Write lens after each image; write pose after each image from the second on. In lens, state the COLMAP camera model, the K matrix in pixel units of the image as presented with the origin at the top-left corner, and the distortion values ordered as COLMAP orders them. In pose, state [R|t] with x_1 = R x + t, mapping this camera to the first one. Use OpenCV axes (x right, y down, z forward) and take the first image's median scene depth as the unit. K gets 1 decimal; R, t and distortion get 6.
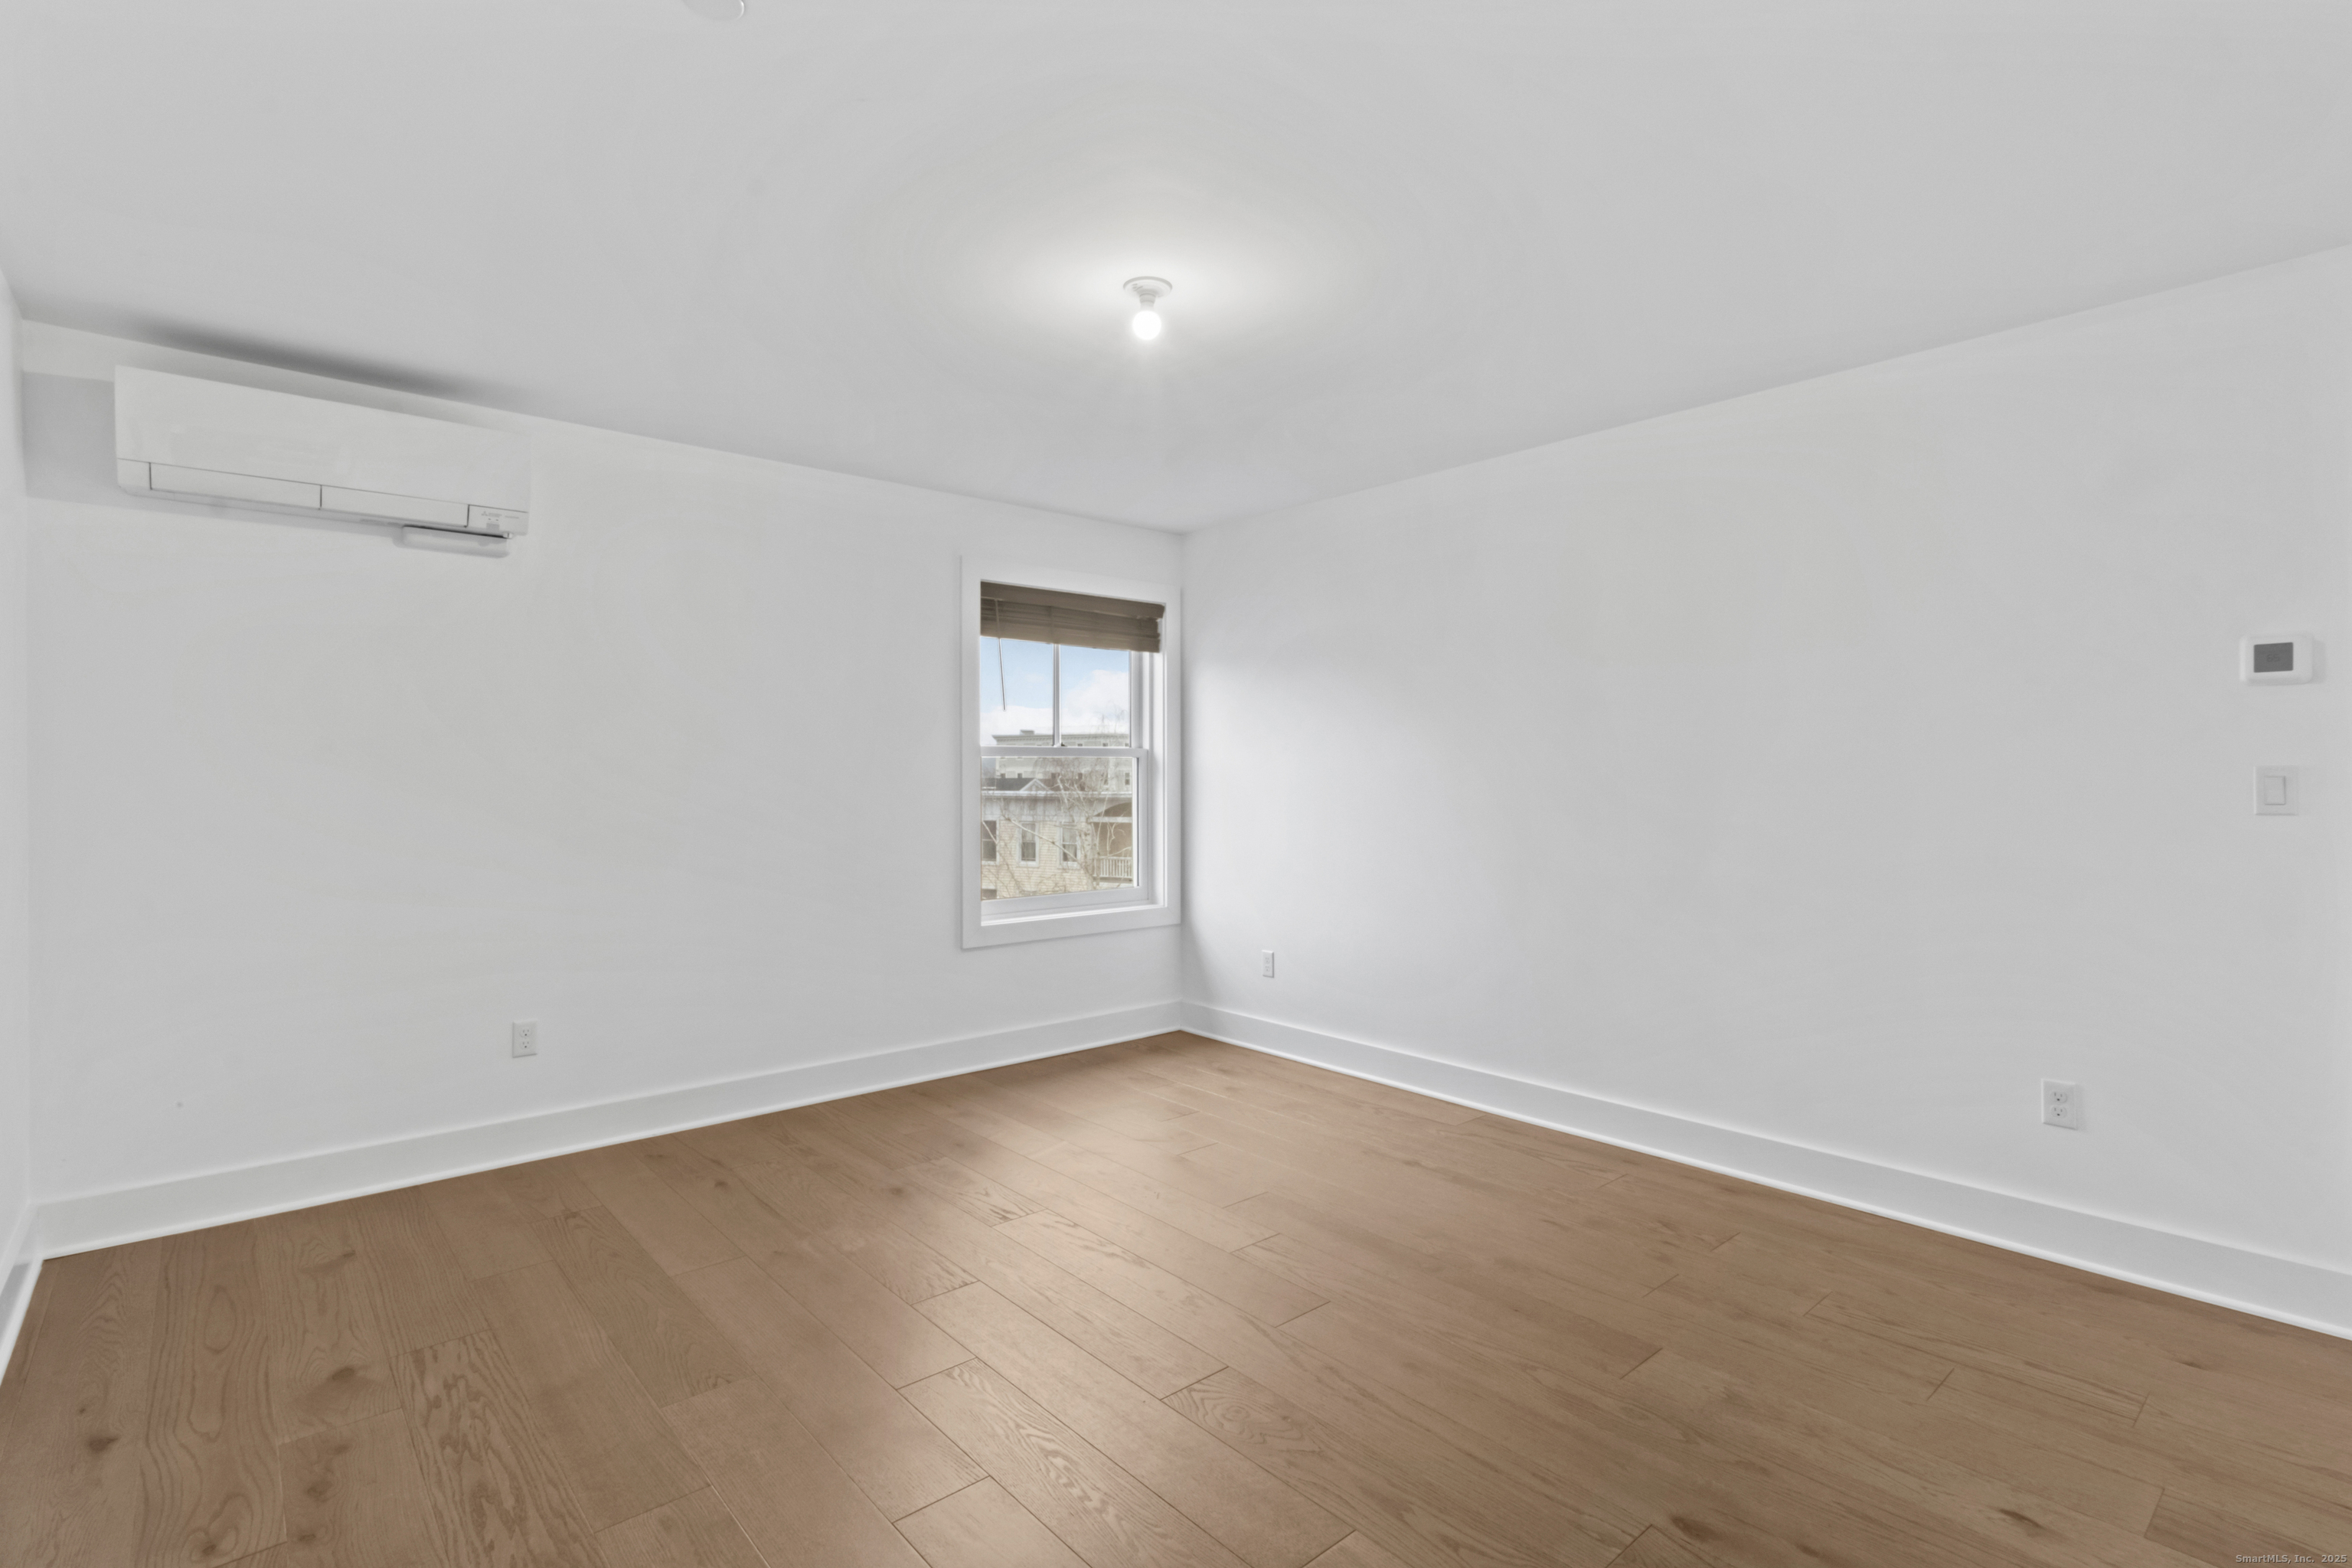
lens RADIAL K [[1089.9, 0, 1171.5], [0, 1089.9, 745.7], [0, 0, 1]] dist [0.000440, 0.000372]
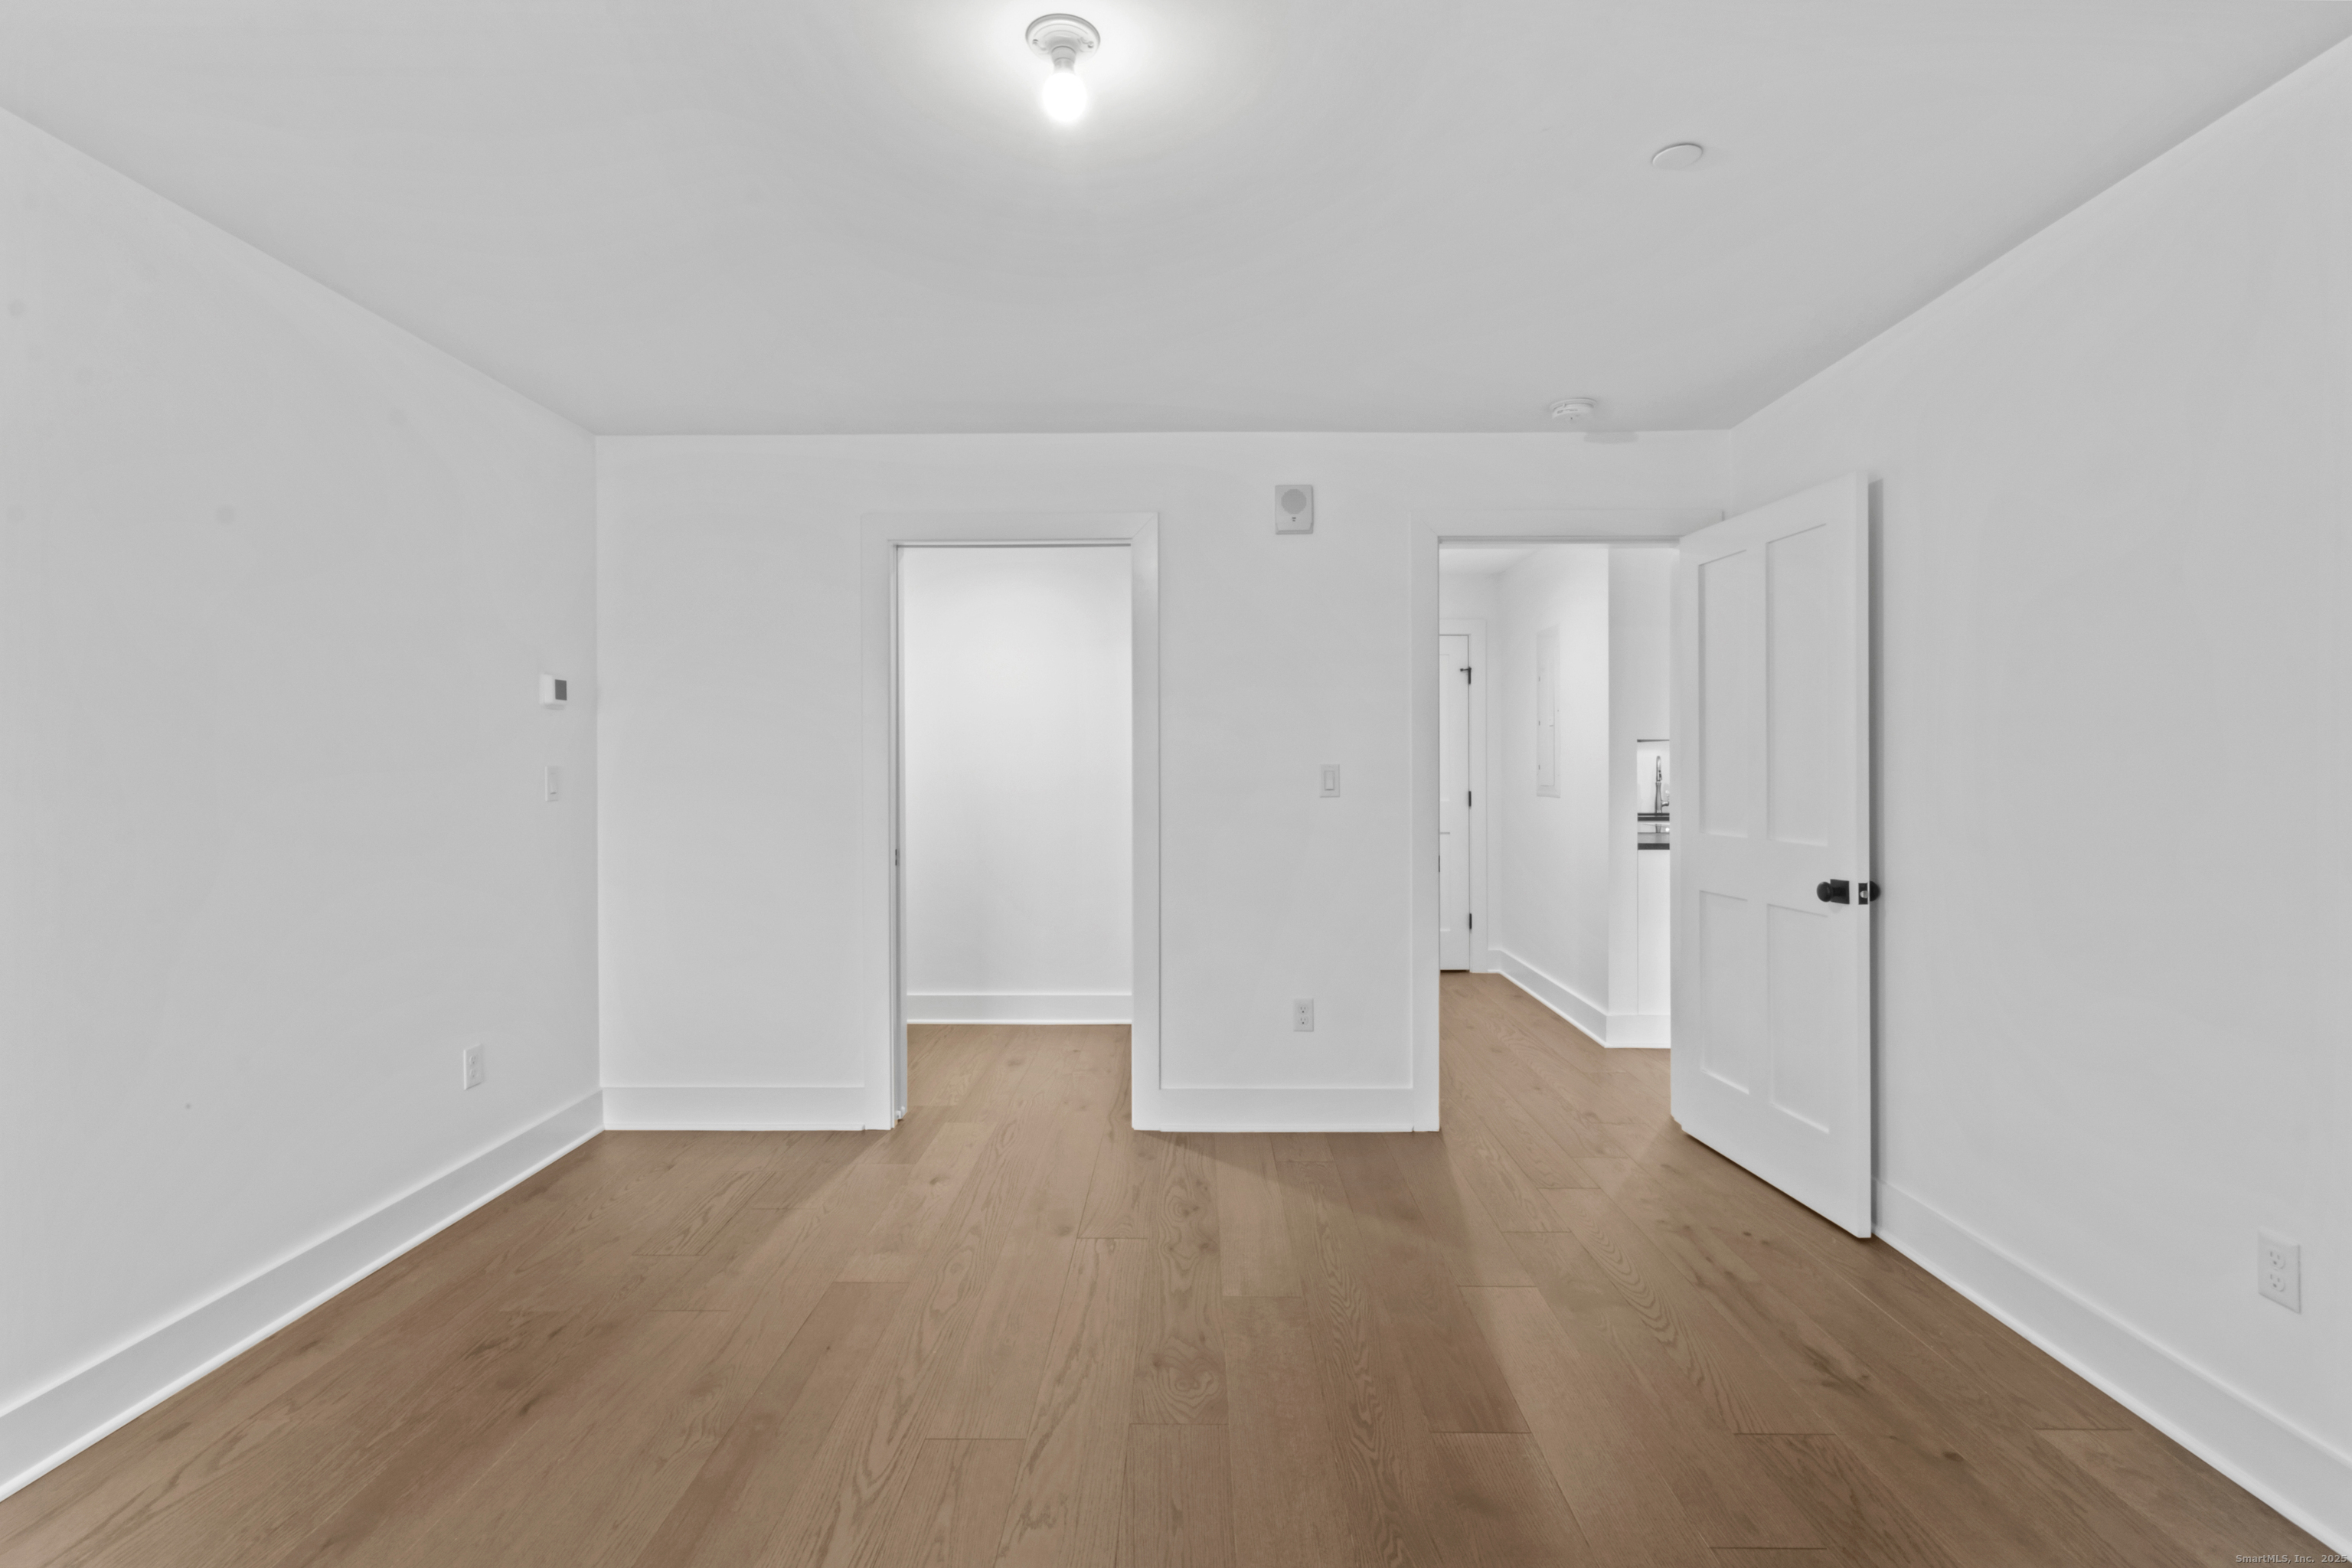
lens RADIAL K [[1086.1, 0, 1176.1], [0, 1086.1, 757.3], [0, 0, 1]] dist [0.003370, 0.001062]
pose [[-0.740274, 0.005938, 0.672279, -0.535714], [-0.014569, 0.999585, -0.024871, 0.028742], [-0.672148, -0.028206, -0.739880, 1.504294]]
